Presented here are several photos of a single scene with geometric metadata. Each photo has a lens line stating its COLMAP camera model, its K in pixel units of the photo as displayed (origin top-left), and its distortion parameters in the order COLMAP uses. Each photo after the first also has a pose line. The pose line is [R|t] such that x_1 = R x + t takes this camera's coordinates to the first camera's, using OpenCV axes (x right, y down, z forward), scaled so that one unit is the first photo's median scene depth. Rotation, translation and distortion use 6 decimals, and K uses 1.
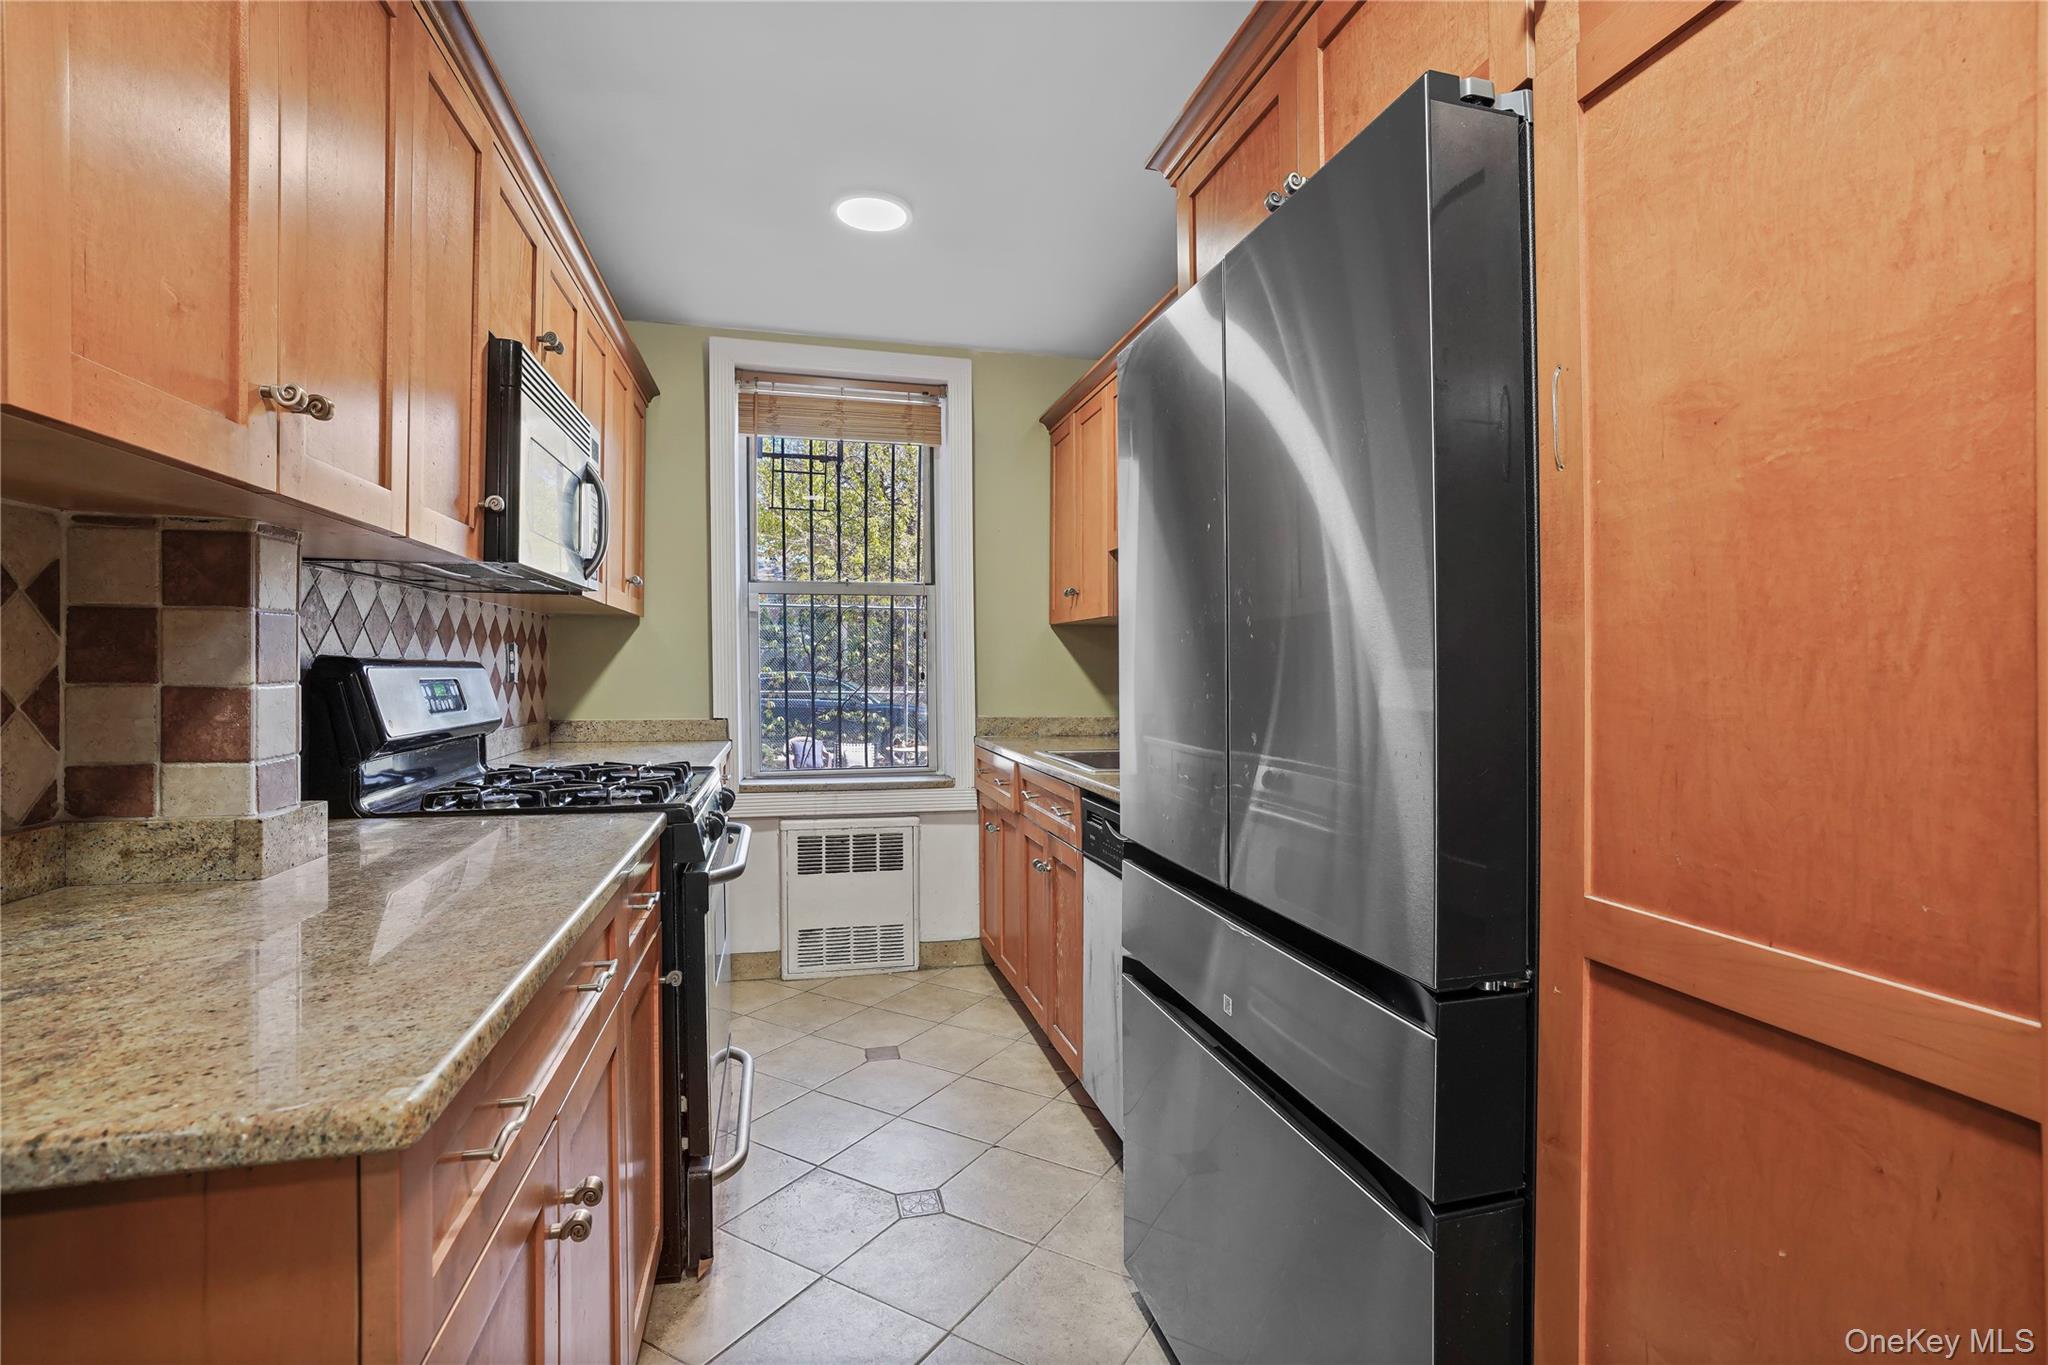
lens RADIAL K [[970.0, 0, 1049.3], [0, 970.0, 668.3], [0, 0, 1]] dist [-0.062075, 0.031749]
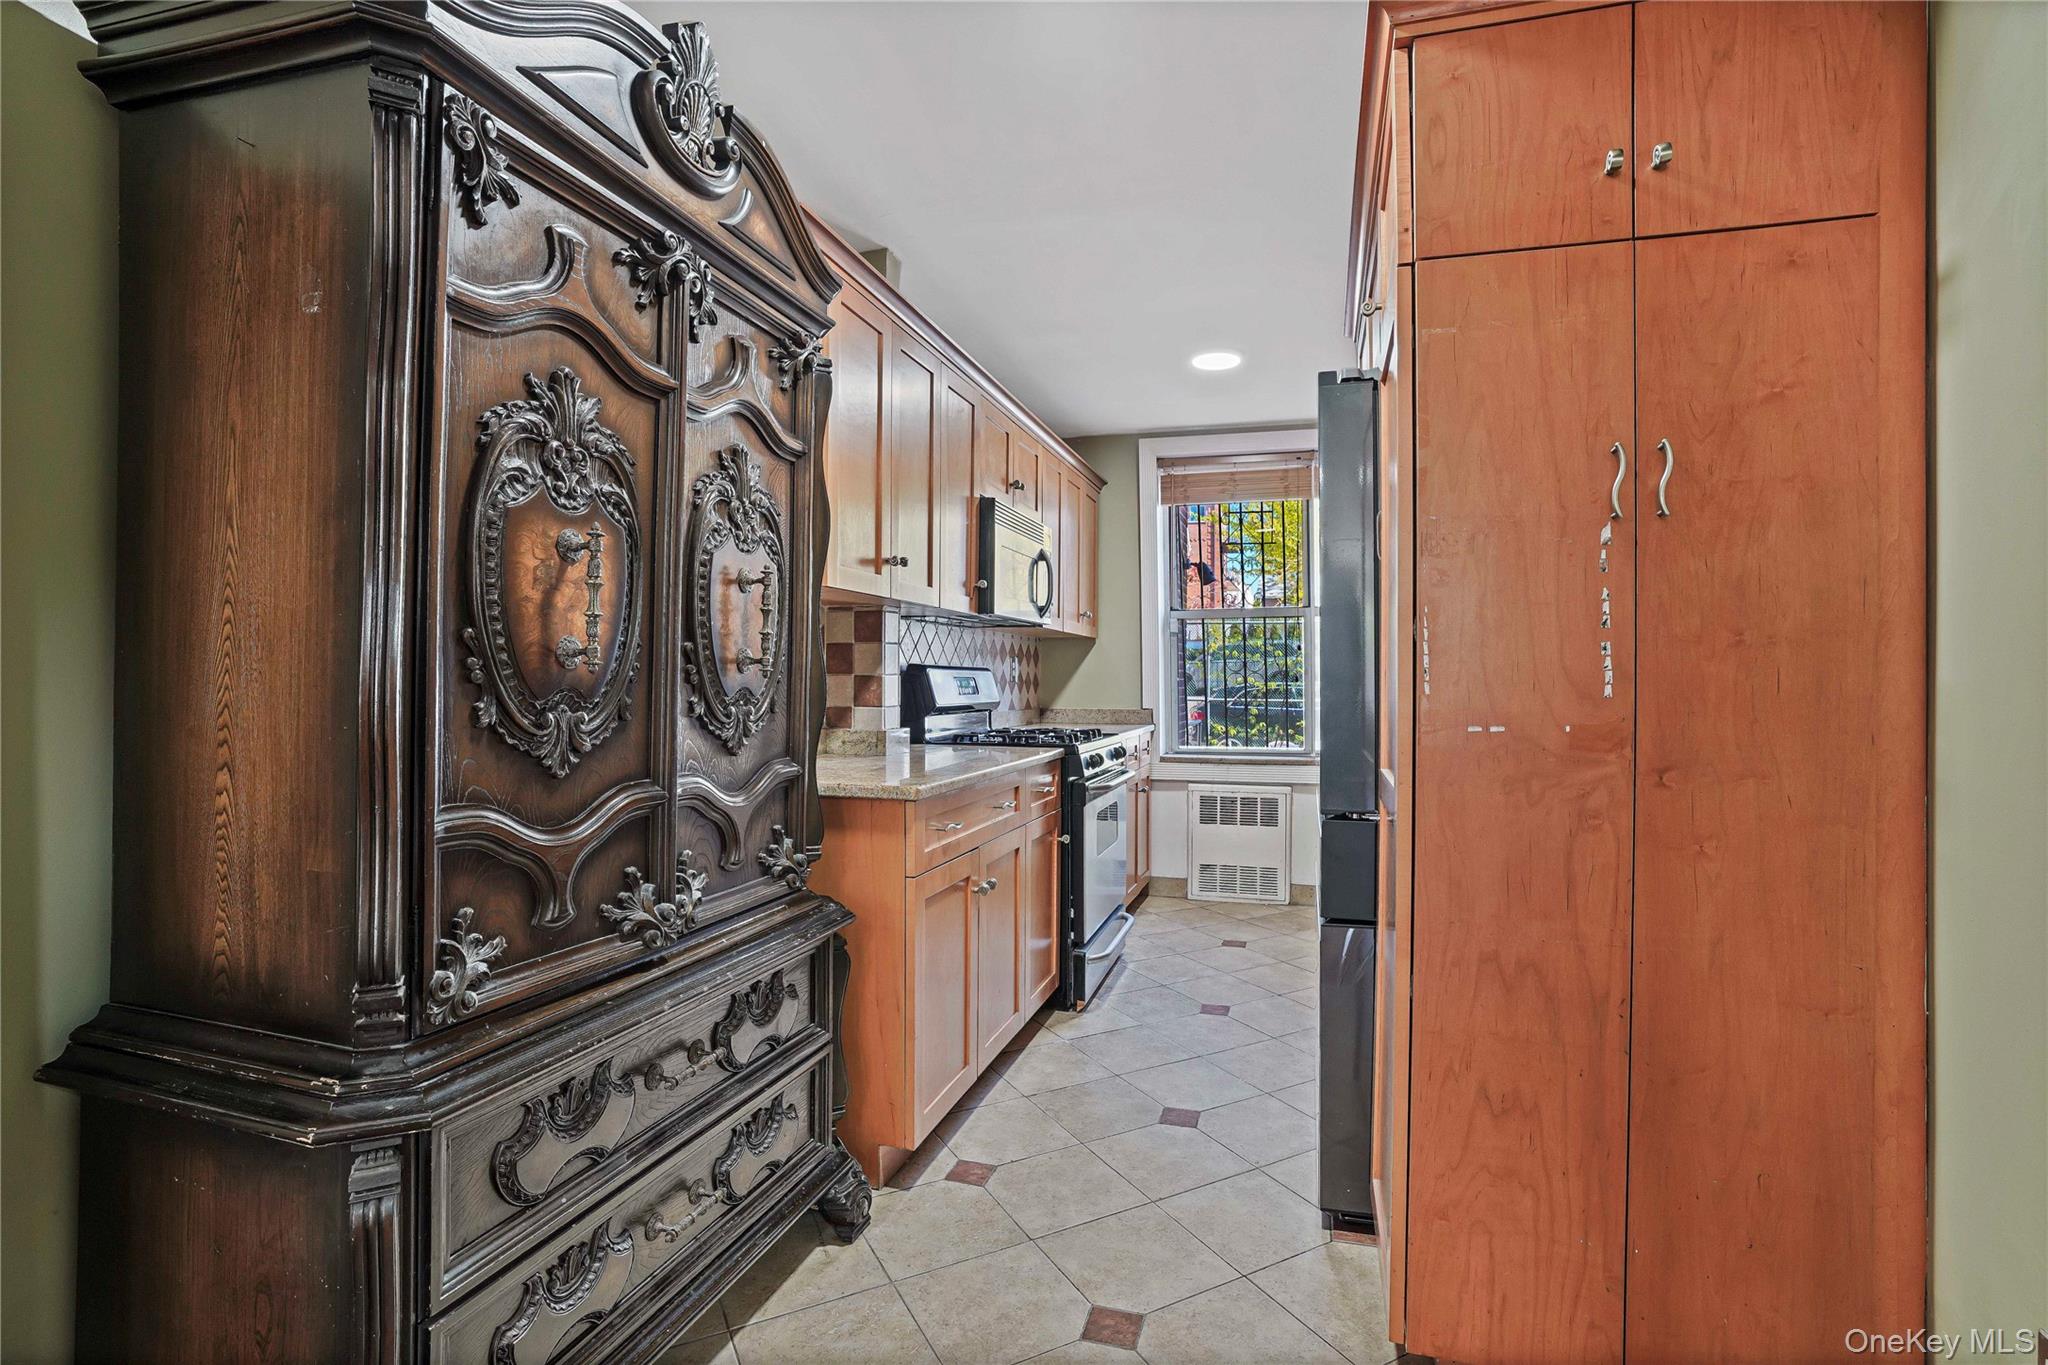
lens RADIAL K [[957.6, 0, 1037.0], [0, 957.6, 680.7], [0, 0, 1]] dist [-0.059054, 0.028654]
pose [[0.856514, 0.001769, -0.516121, 0.254006], [-0.001872, 0.999998, 0.000320, 0.011025], [0.516120, 0.000692, 0.856516, -0.299724]]
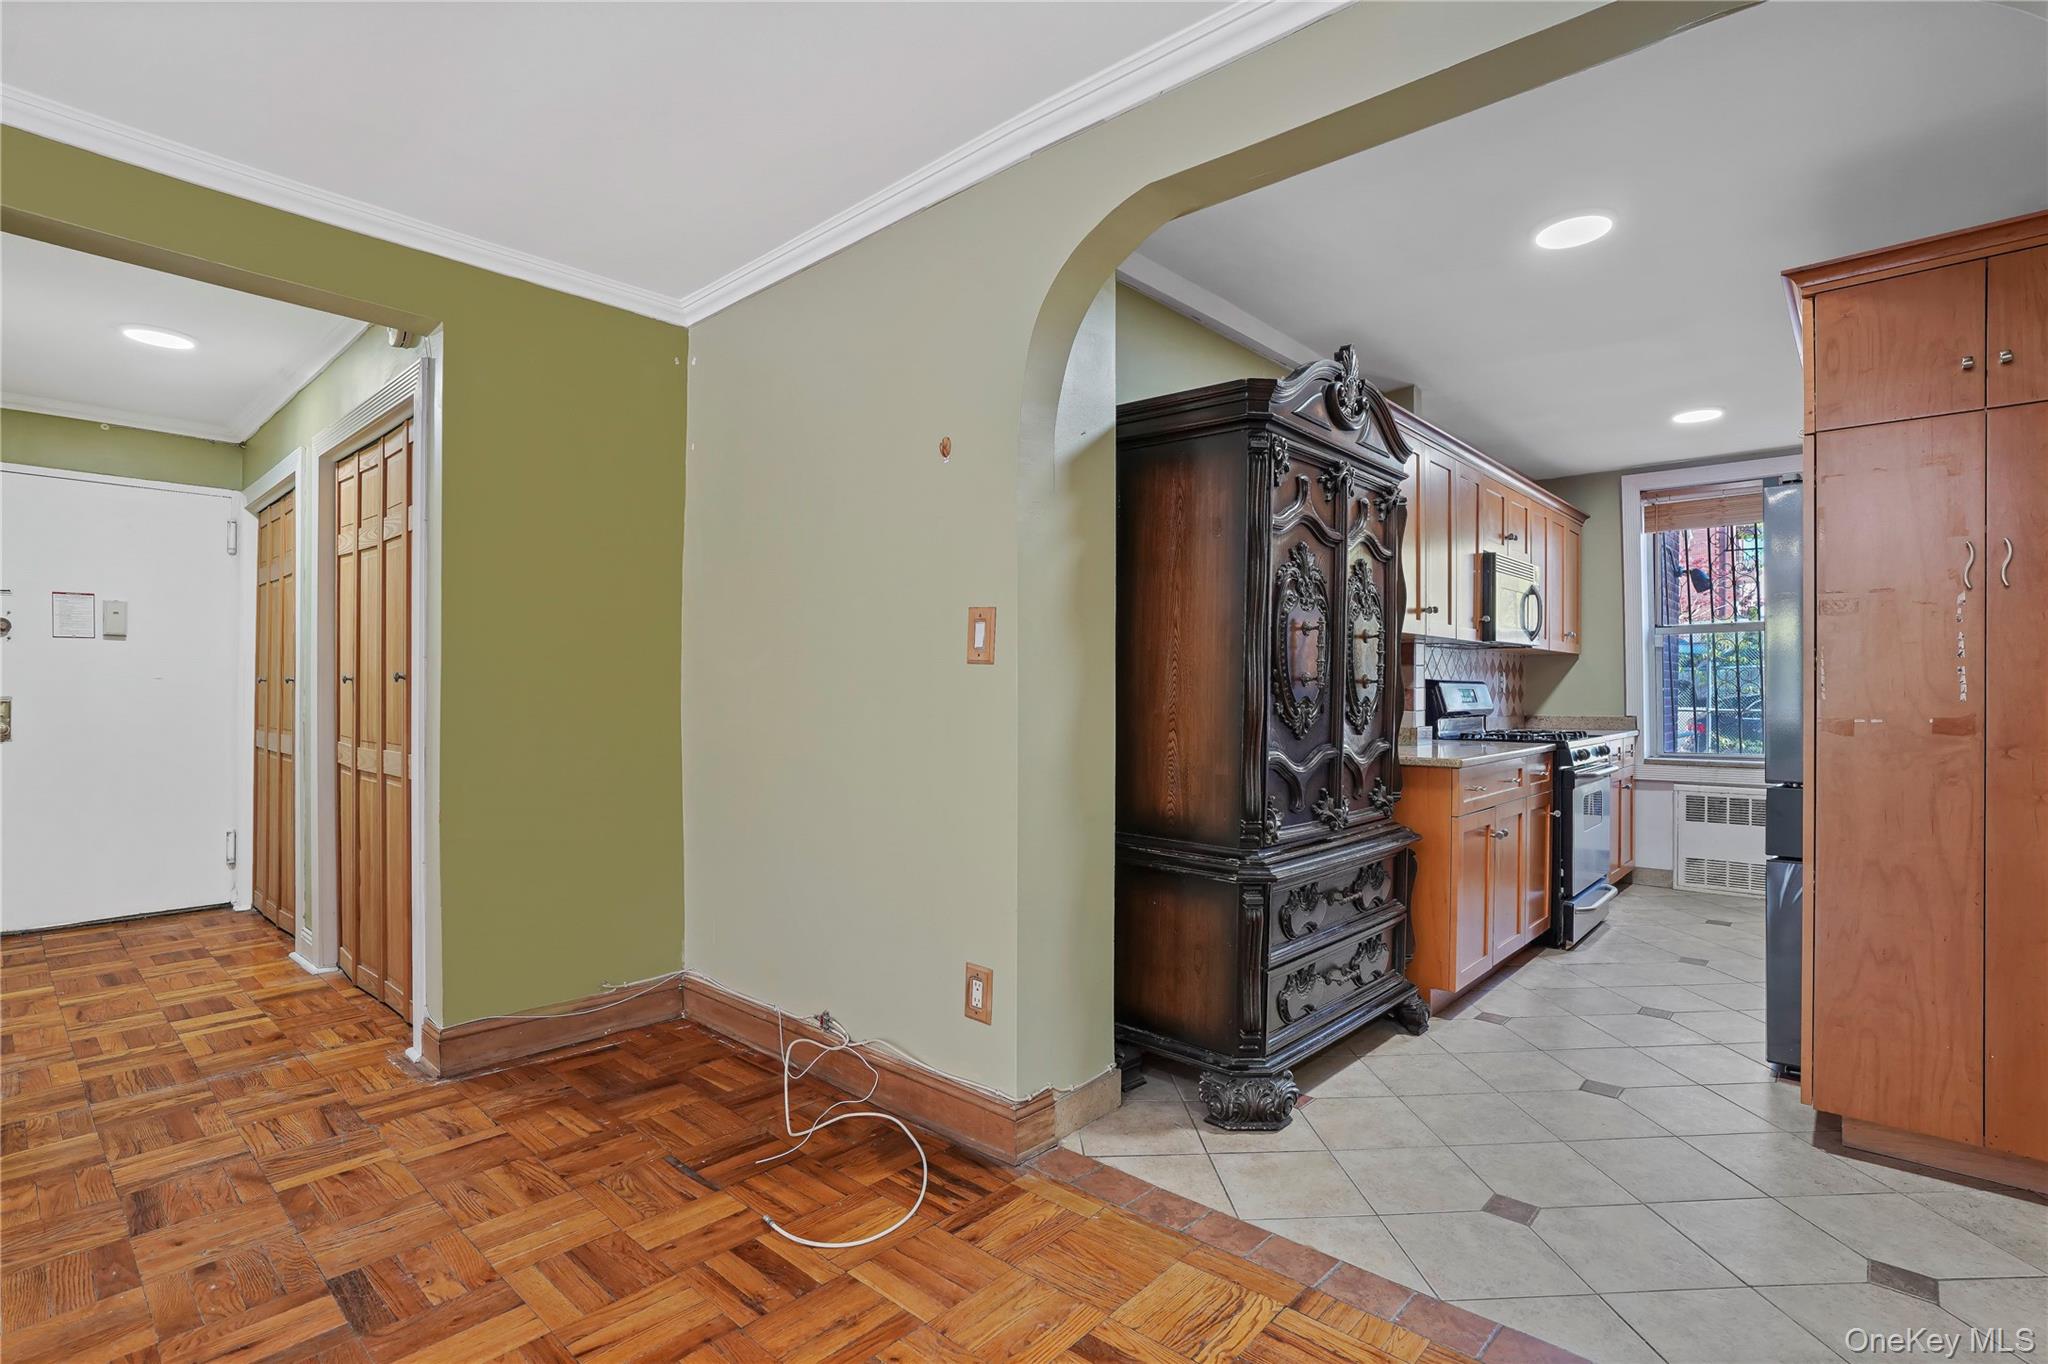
lens RADIAL K [[956.8, 0, 1036.4], [0, 956.8, 696.4], [0, 0, 1]] dist [-0.053083, 0.028316]
pose [[0.544975, 0.002430, -0.838448, 0.436737], [0.002559, 0.999986, 0.004561, 0.010222], [0.838448, -0.004631, 0.544962, -0.685711]]
